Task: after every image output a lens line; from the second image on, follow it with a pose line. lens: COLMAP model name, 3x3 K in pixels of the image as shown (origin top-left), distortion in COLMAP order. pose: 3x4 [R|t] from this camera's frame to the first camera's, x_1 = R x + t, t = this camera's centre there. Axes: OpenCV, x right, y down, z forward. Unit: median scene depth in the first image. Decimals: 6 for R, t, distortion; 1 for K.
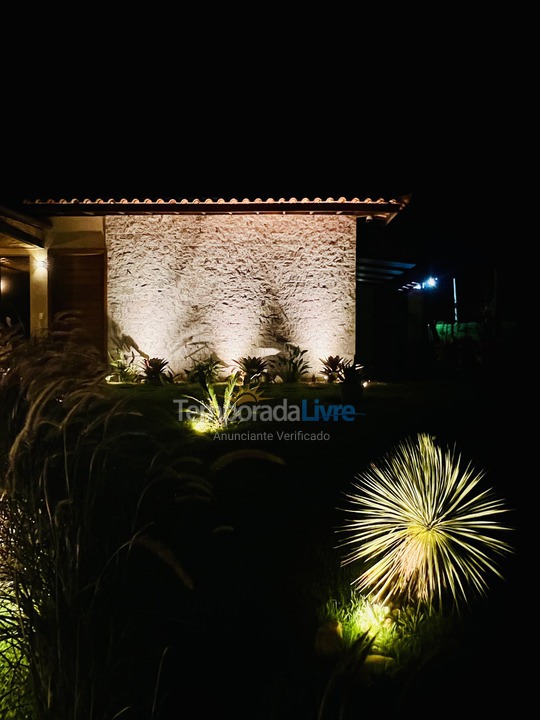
lens RADIAL K [[442.1, 0, 271.8], [0, 442.1, 357.2], [0, 0, 1]] dist [-0.000536, 0.000174]
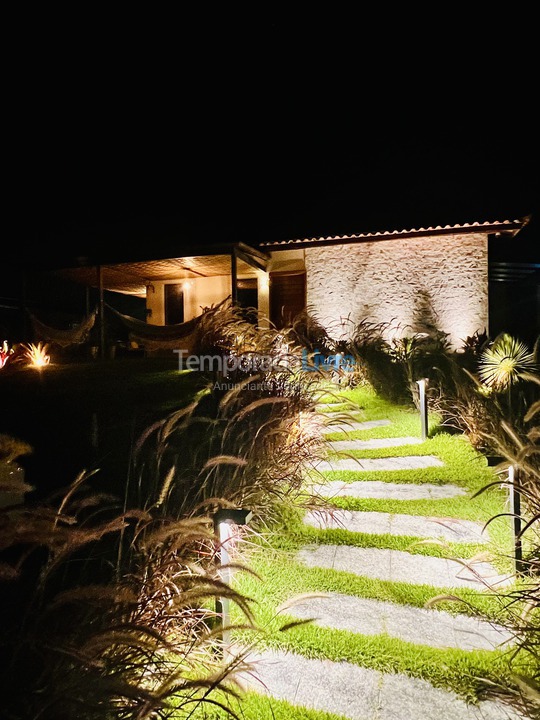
lens RADIAL K [[436.7, 0, 272.8], [0, 436.7, 356.6], [0, 0, 1]] dist [0.004501, 0.001050]
pose [[0.958606, -0.012469, -0.284462, -0.062233], [0.006786, 0.999757, -0.020955, 0.080944], [0.284654, 0.018157, 0.958458, -0.456323]]
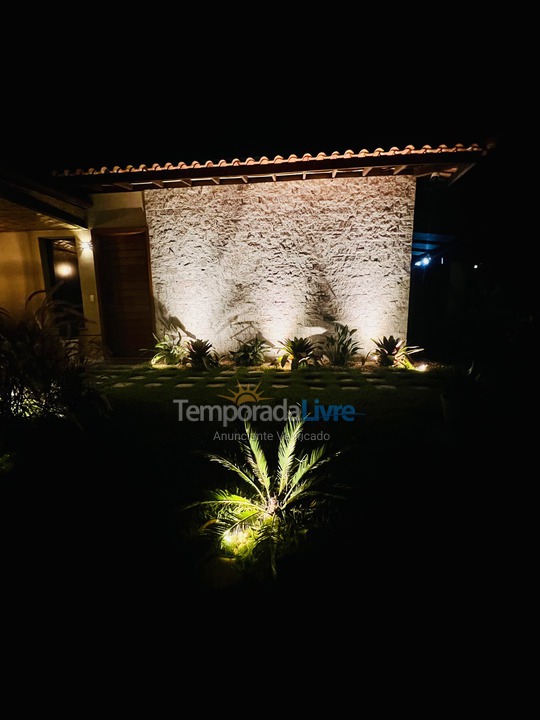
lens RADIAL K [[293.8, 0, 272.0], [0, 293.8, 359.3], [0, 0, 1]] dist [-0.004034, 0.000088]
pose [[0.995991, -0.001064, -0.089444, -0.043732], [0.013321, 0.990543, 0.136554, -0.039914], [0.088453, -0.137198, 0.986586, 0.346278]]
